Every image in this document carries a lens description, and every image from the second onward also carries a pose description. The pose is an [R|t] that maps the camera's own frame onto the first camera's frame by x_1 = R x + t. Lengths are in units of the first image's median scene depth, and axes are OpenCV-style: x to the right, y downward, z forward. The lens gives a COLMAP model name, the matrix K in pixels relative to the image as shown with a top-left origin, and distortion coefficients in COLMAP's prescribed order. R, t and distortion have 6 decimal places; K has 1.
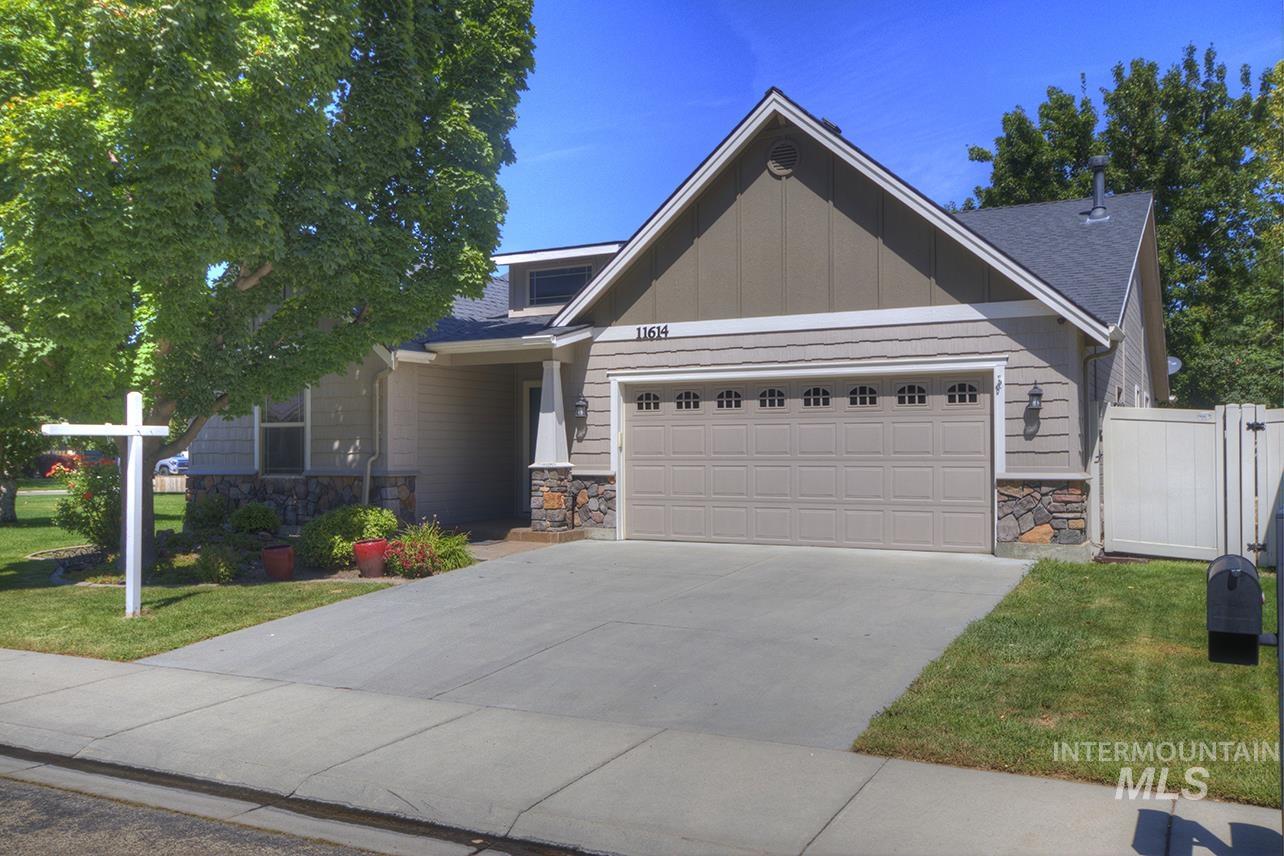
lens RADIAL K [[1122.0, 0, 639.7], [0, 1122.0, 434.2], [0, 0, 1]] dist [-0.007814, -0.002777]
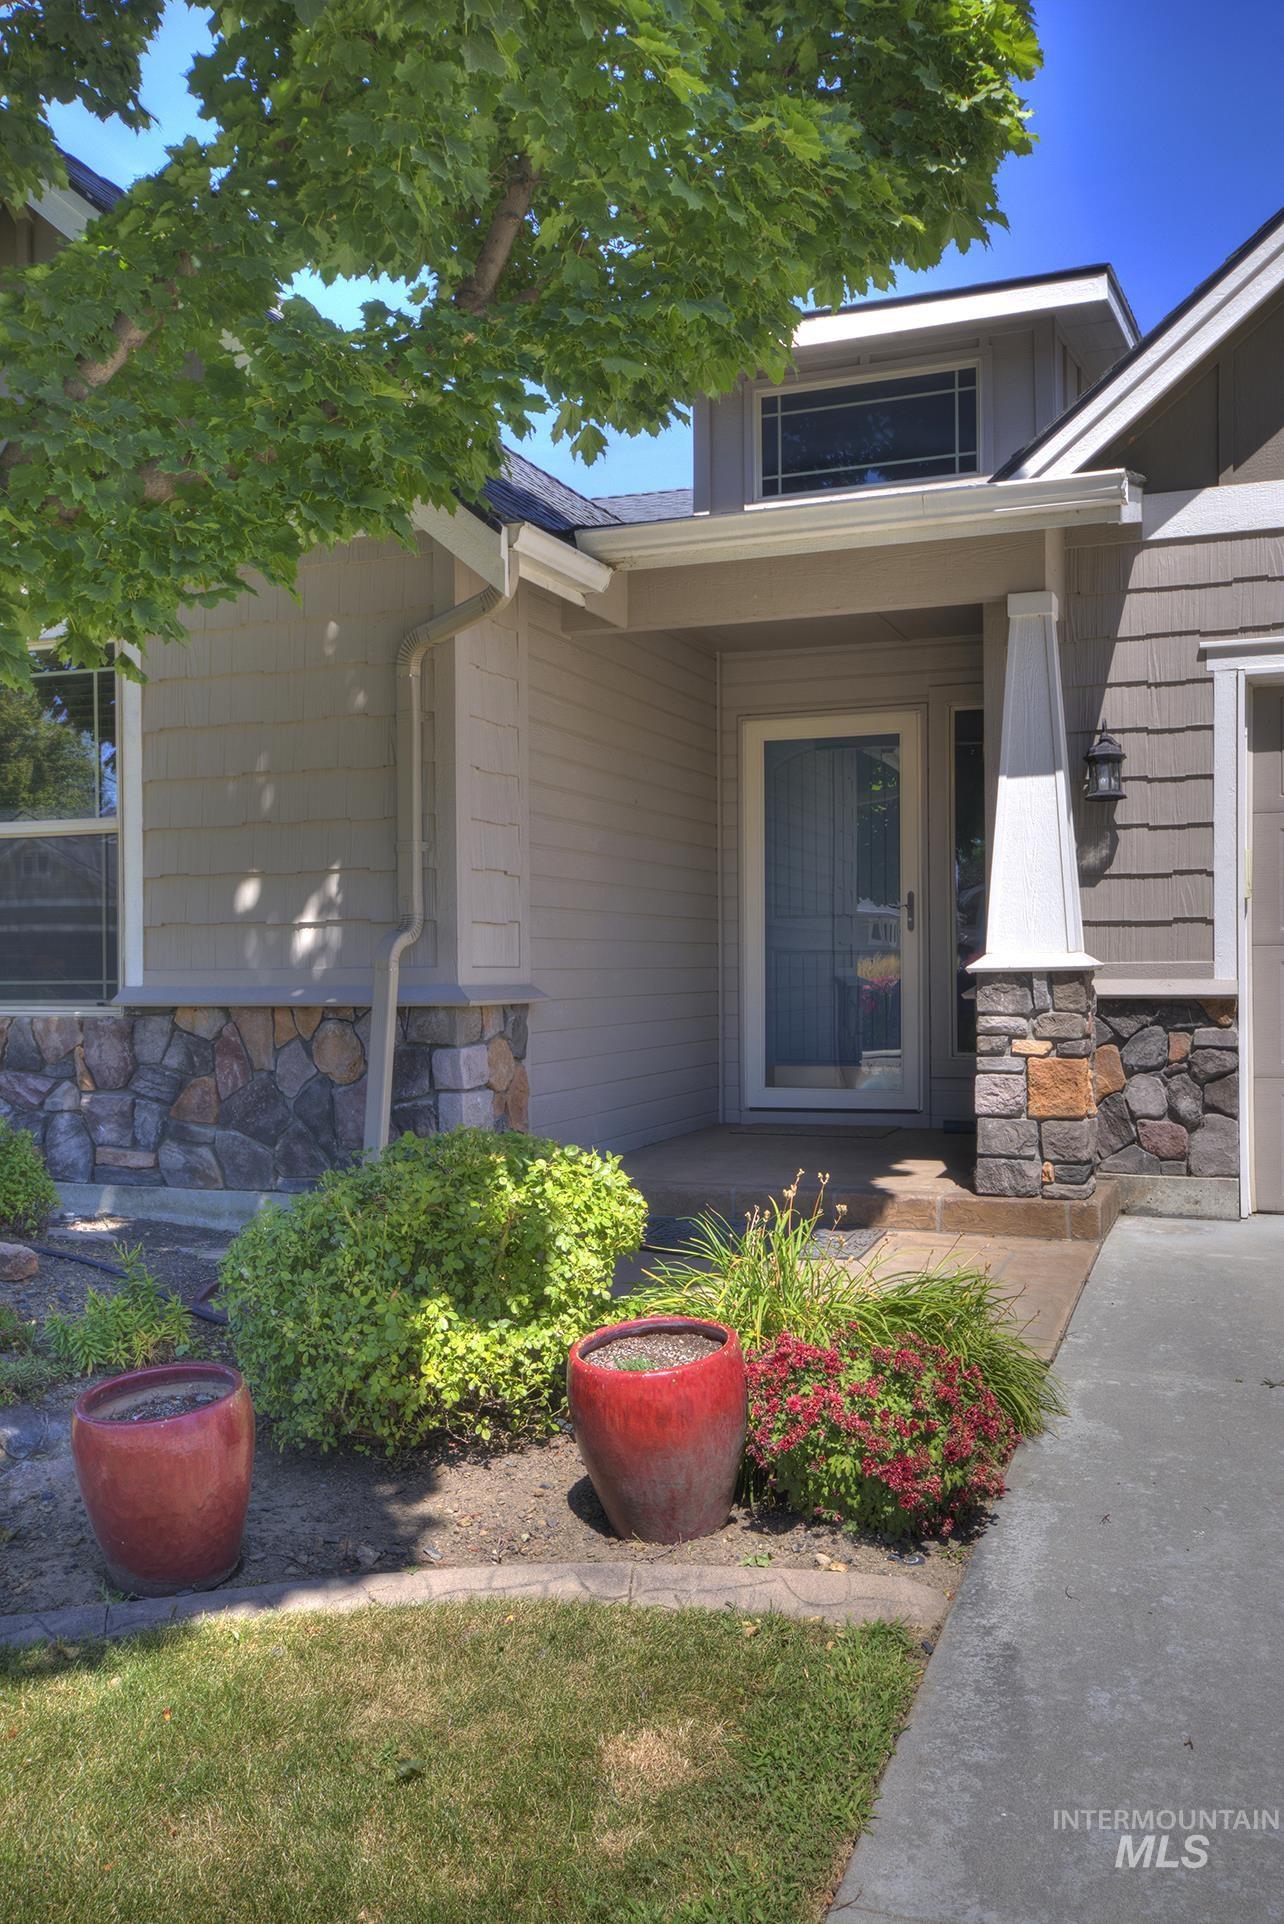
lens RADIAL K [[1681.2, 0, 648.7], [0, 1681.2, 964.9], [0, 0, 1]] dist [-0.007814, -0.002777]
pose [[0.992954, -0.005687, 0.118363, -0.224016], [0.004095, 0.999898, 0.013689, 0.021825], [-0.118428, -0.013108, 0.992876, 0.582356]]
